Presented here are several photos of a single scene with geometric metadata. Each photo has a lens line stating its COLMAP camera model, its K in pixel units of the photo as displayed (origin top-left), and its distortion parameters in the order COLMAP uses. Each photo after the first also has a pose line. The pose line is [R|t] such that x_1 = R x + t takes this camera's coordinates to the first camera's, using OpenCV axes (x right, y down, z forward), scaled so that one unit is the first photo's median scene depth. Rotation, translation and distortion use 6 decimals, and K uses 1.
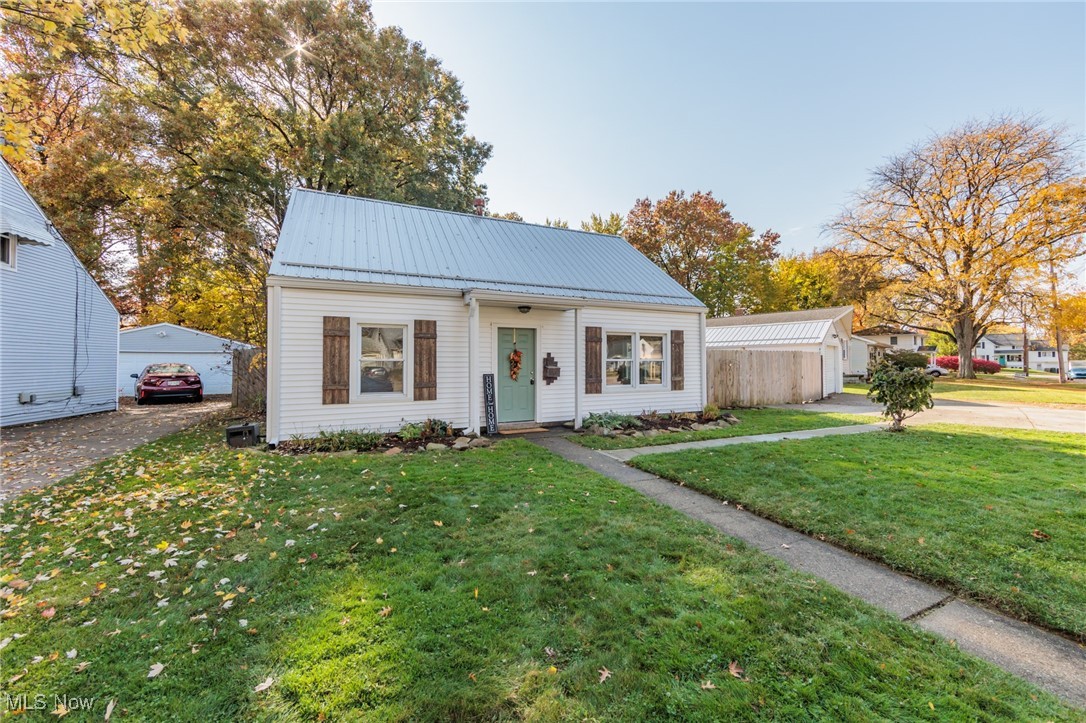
lens RADIAL K [[339.1, 0, 540.7], [0, 339.1, 360.7], [0, 0, 1]] dist [0.001237, 0.000180]
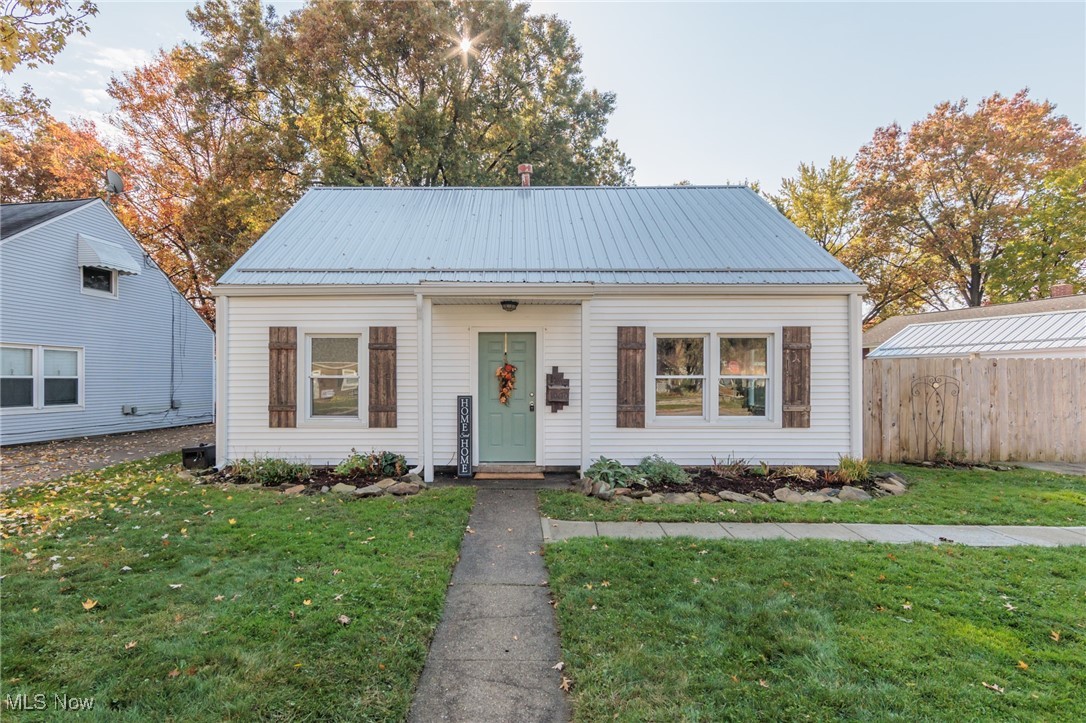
lens RADIAL K [[430.4, 0, 544.0], [0, 430.4, 379.0], [0, 0, 1]] dist [-0.004989, 0.000966]
pose [[0.930447, 0.002676, -0.366416, 0.328301], [-0.000342, 0.999979, 0.006436, -0.003393], [0.366426, -0.005863, 0.930429, 0.175534]]
